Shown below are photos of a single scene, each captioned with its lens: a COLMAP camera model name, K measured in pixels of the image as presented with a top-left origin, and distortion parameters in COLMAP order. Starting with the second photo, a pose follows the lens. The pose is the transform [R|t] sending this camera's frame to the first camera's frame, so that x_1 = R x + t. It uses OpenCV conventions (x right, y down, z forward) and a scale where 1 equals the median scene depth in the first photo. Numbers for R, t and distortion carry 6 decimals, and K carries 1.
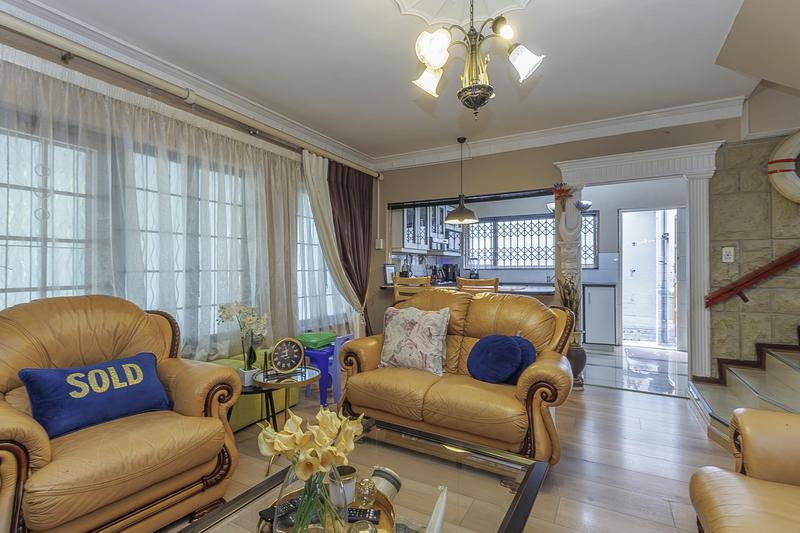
lens RADIAL K [[396.7, 0, 384.2], [0, 396.7, 276.2], [0, 0, 1]] dist [0.010323, -0.003788]
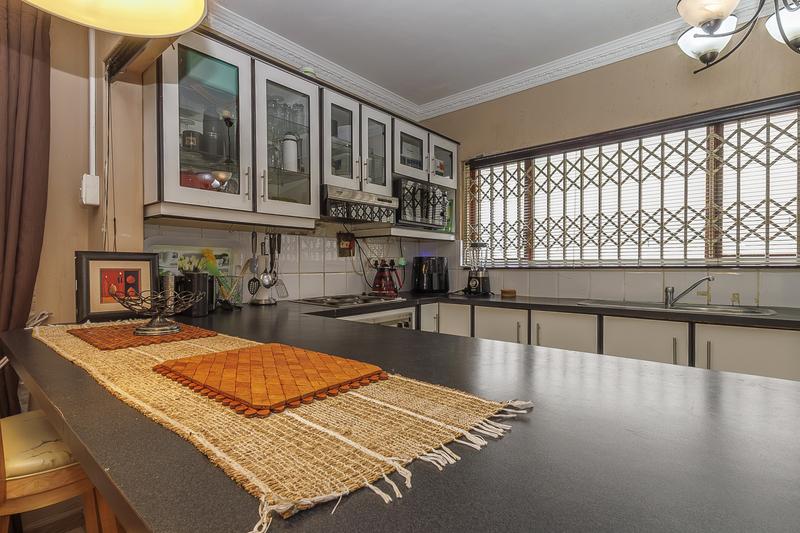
lens RADIAL K [[396.7, 0, 397.4], [0, 396.7, 269.1], [0, 0, 1]] dist [0.010323, -0.003788]
pose [[0.982958, 0.002284, -0.183817, 0.366231], [-0.005041, 0.999882, -0.014529, -0.017605], [0.183762, 0.015208, 0.982853, 0.916942]]
